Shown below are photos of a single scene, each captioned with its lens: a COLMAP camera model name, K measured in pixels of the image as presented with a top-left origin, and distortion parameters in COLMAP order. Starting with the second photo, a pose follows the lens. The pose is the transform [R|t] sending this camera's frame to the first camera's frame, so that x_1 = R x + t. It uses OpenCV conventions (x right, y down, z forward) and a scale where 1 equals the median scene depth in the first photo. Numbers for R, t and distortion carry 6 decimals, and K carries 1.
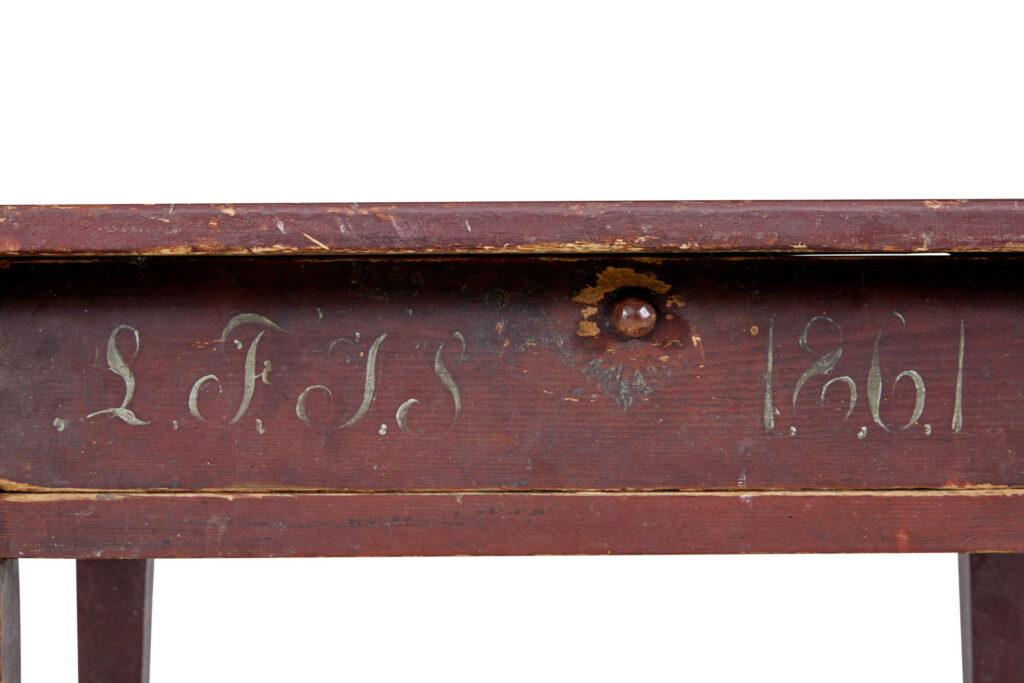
lens RADIAL K [[3150.6, 0, 515.3], [0, 3150.6, 333.1], [0, 0, 1]] dist [-1.547307, 0.000000]
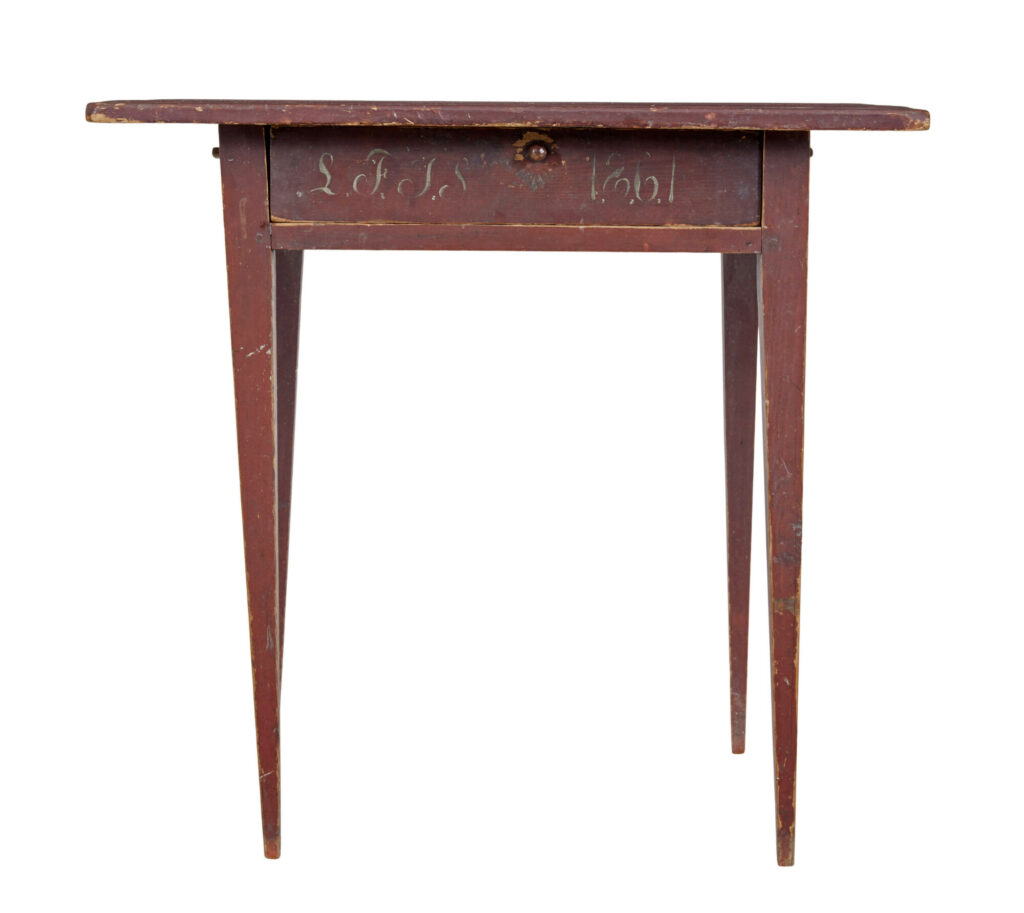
lens RADIAL K [[2529.4, 0, 508.6], [0, 2529.4, 457.9], [0, 0, 1]] dist [-0.127449, 0.000000]
pose [[0.999904, 0.013872, 0.000337, 0.018487], [-0.013818, 0.993209, 0.115522, 0.004181], [0.001267, -0.115515, 0.993305, -0.984570]]
